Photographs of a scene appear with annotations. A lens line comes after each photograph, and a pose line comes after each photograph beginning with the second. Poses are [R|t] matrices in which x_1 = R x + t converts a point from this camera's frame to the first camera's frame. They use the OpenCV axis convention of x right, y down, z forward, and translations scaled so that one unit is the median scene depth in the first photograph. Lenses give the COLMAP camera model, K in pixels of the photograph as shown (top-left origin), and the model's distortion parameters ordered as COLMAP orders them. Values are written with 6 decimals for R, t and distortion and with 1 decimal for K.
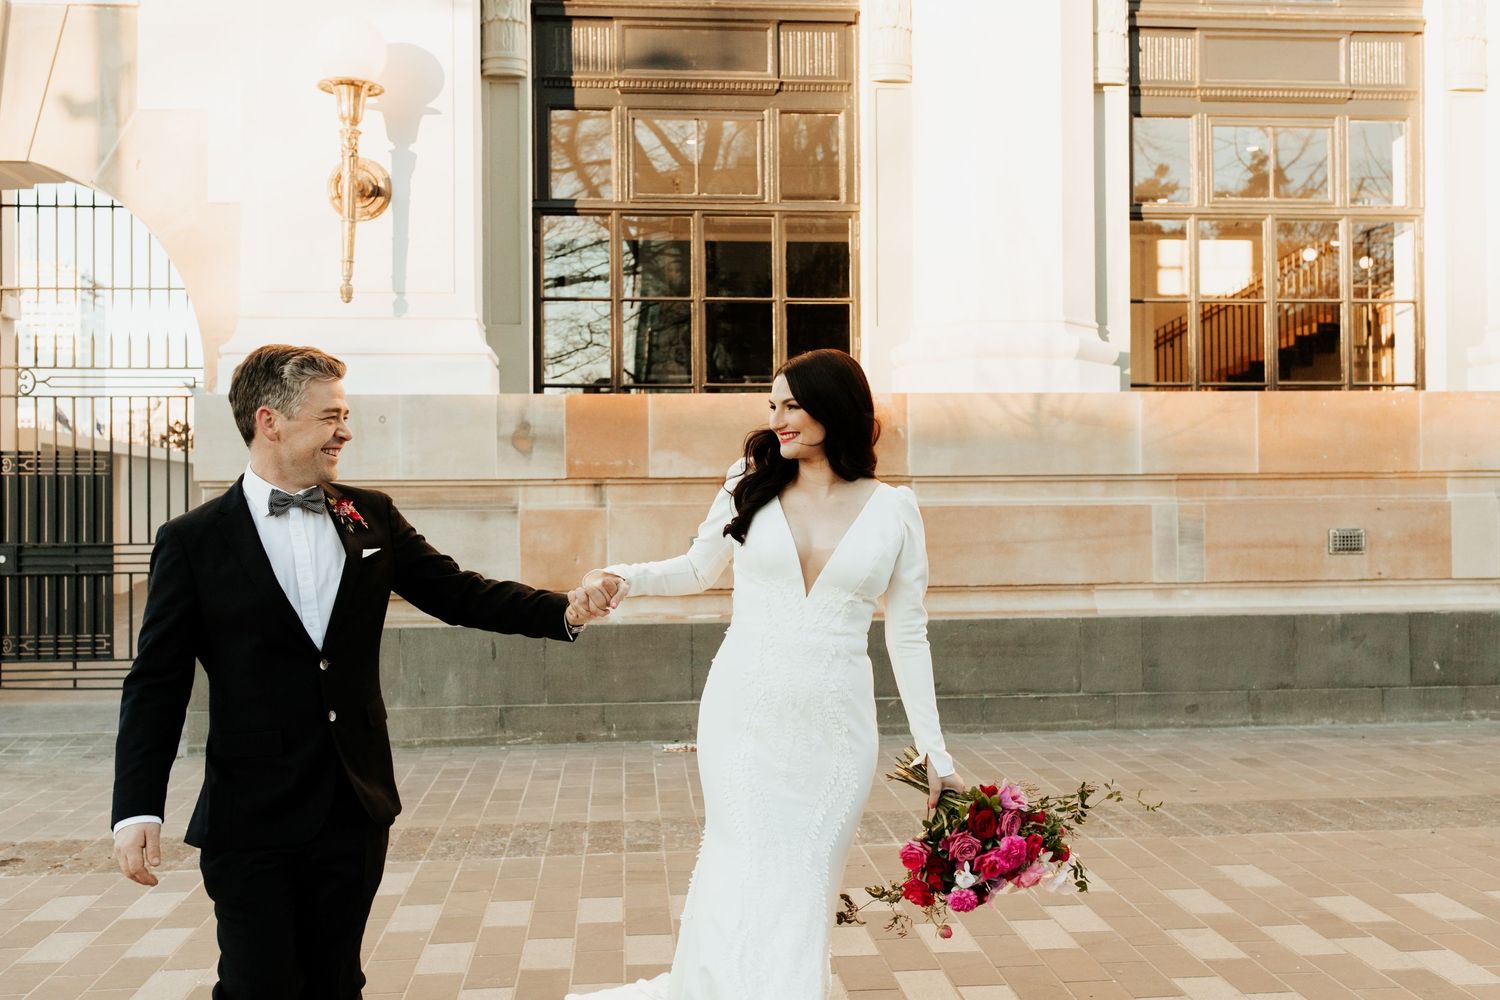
lens RADIAL K [[1484.6, 0, 753.7], [0, 1484.6, 496.6], [0, 0, 1]] dist [0.019193, -0.019713]
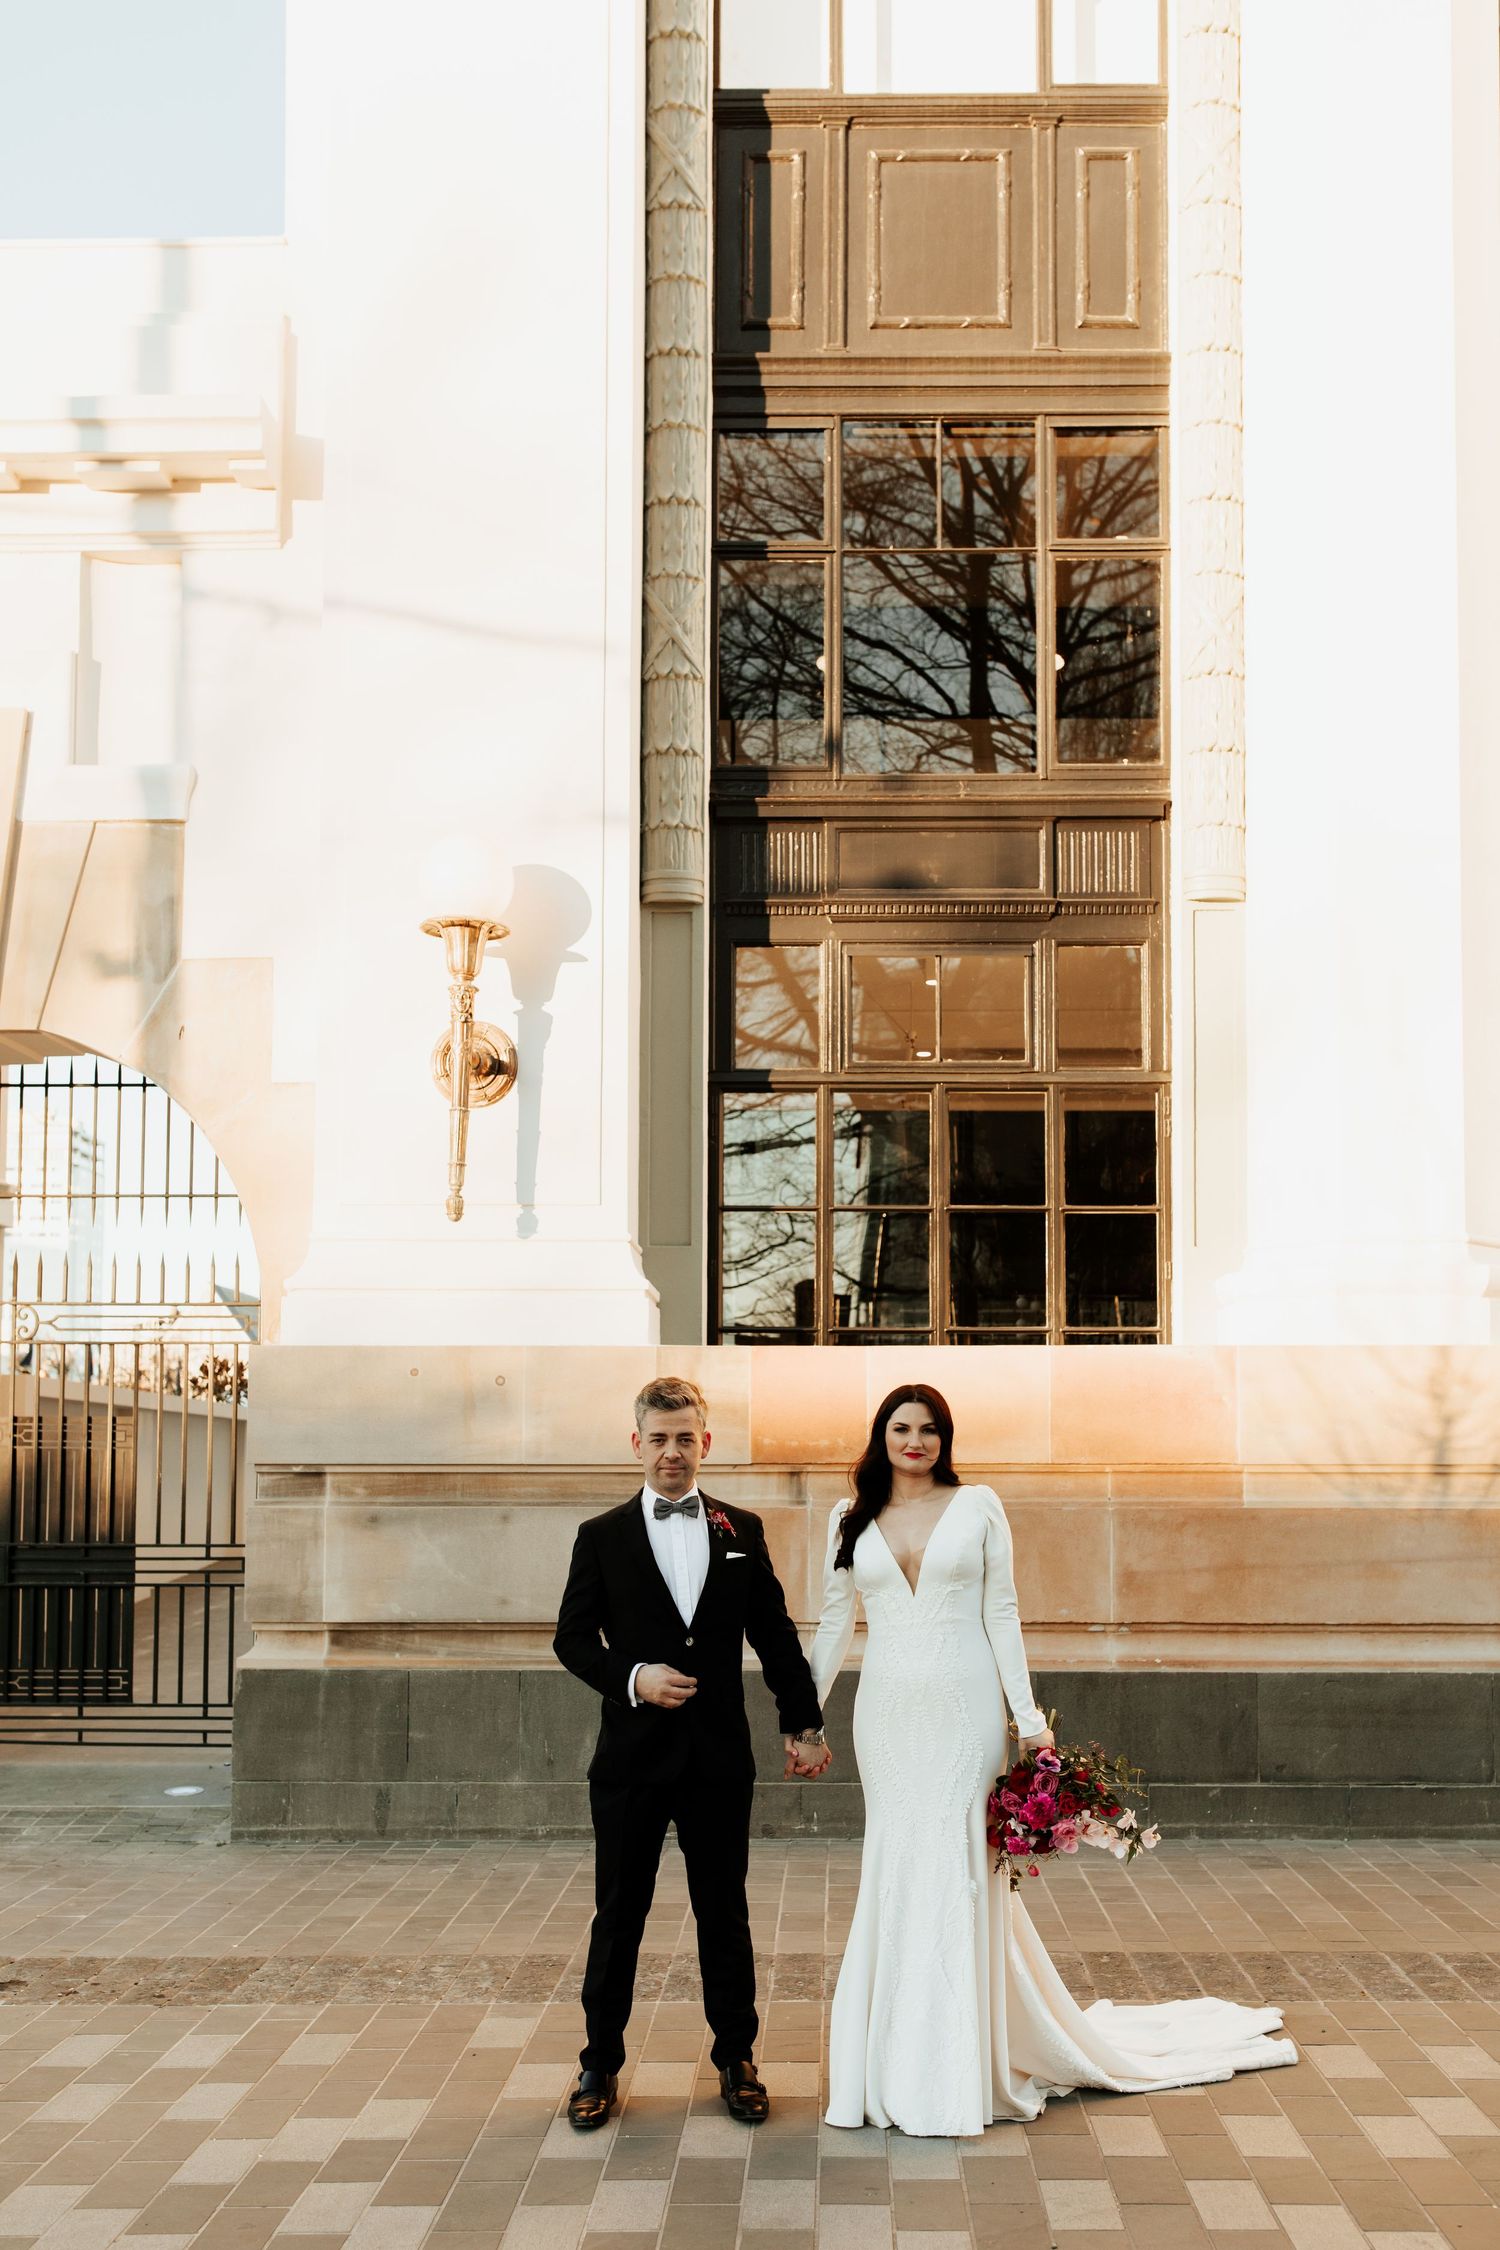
lens RADIAL K [[2227.0, 0, 814.0], [0, 2227.0, 1351.6], [0, 0, 1]] dist [0.019193, -0.019713]
pose [[0.994995, 0.004000, -0.099846, 0.010420], [-0.008533, 0.998950, -0.045009, -0.018039], [0.099561, 0.045636, 0.993984, -0.063056]]
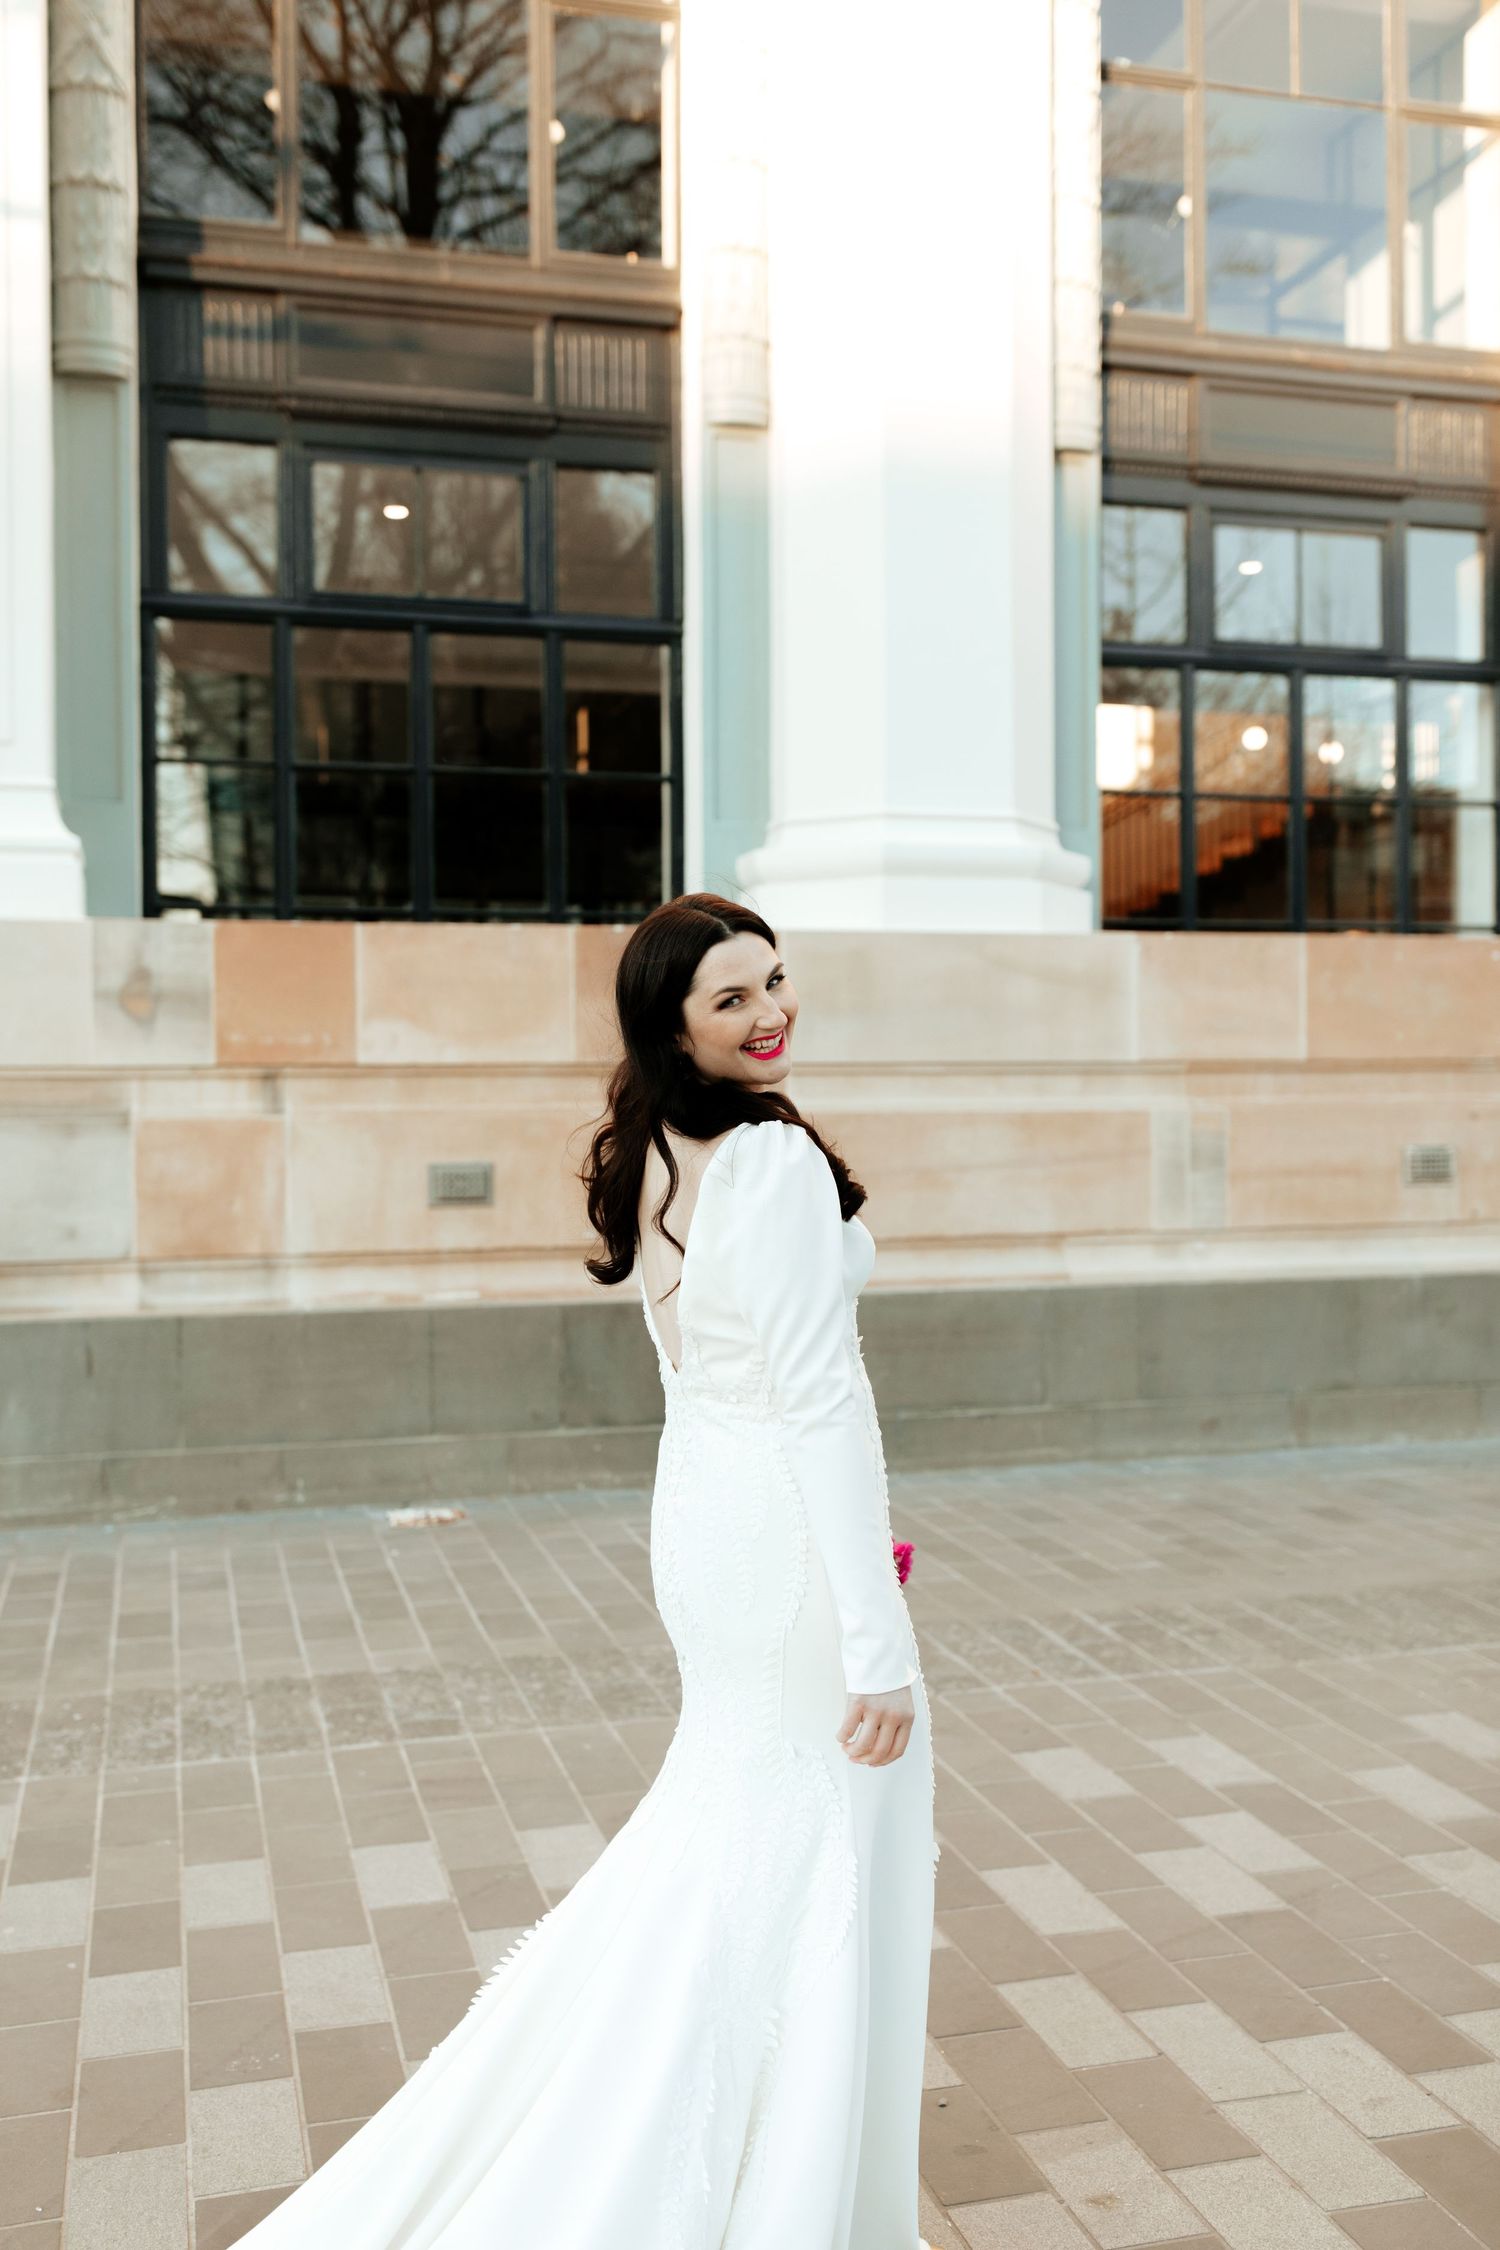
lens RADIAL K [[2131.0, 0, 750.0], [0, 2131.0, 1125.0], [0, 0, 1]] dist [0.017737, -0.032117]
pose [[0.983346, -0.001357, 0.181740, -0.070290], [-0.002332, 0.999796, 0.020079, -0.006021], [-0.181731, -0.020168, 0.983142, 0.129648]]
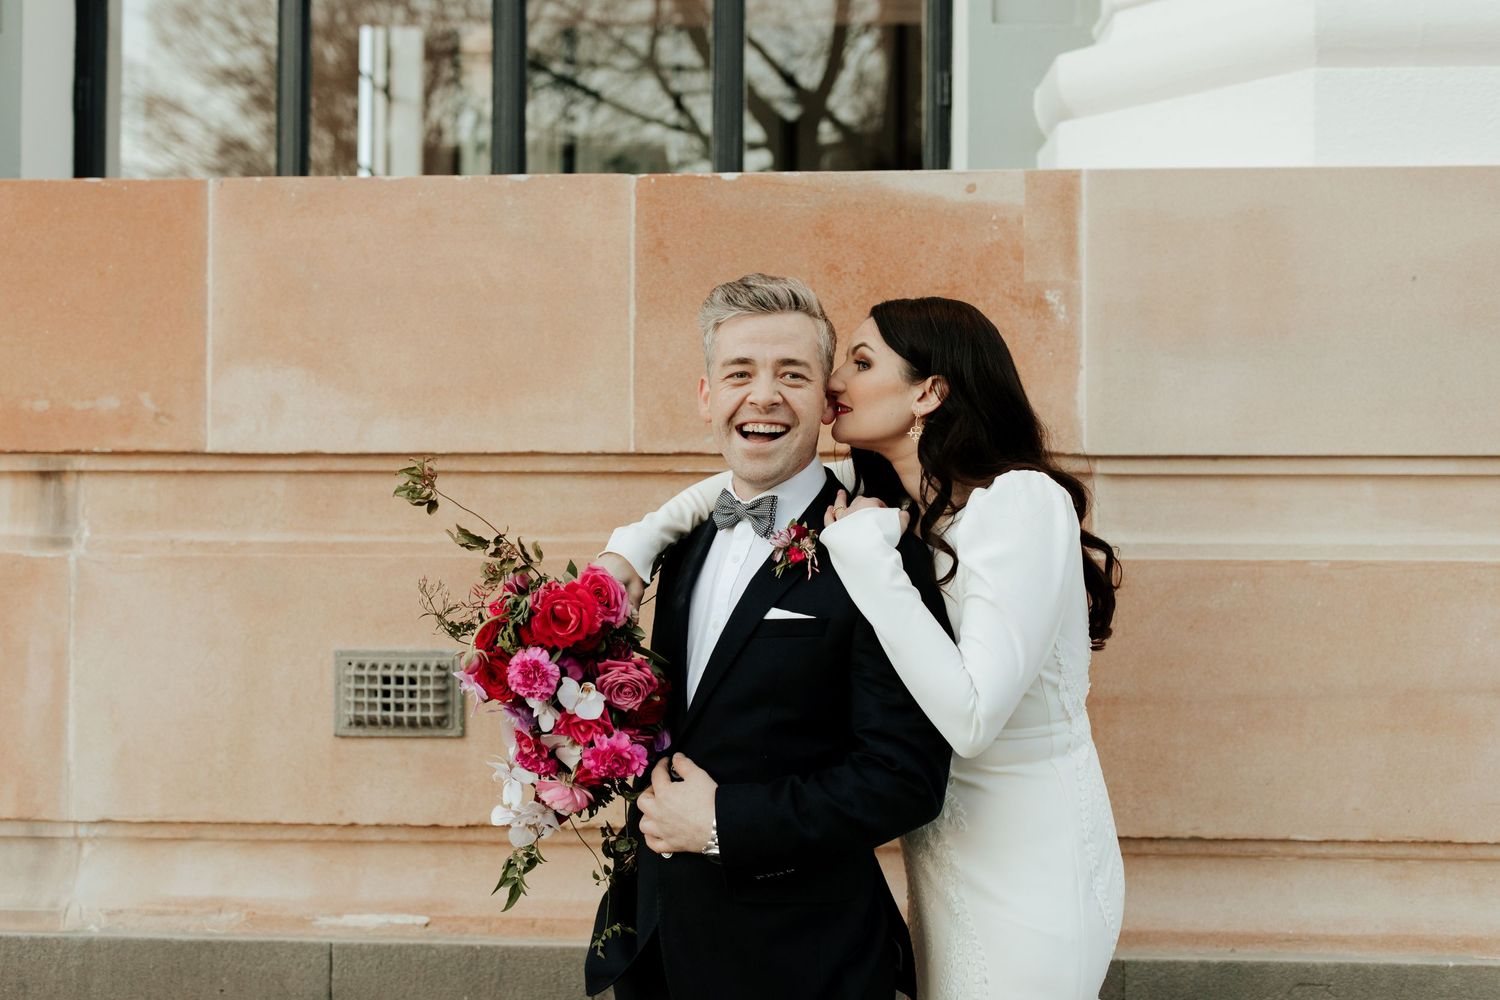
lens RADIAL K [[1420.6, 0, 747.4], [0, 1420.6, 495.6], [0, 0, 1]] dist [0.017737, -0.032117]
pose [[0.990471, 0.010696, -0.137307, 0.078248], [-0.011066, 0.999937, -0.001933, -0.004521], [0.137278, 0.003434, 0.990527, 0.718196]]
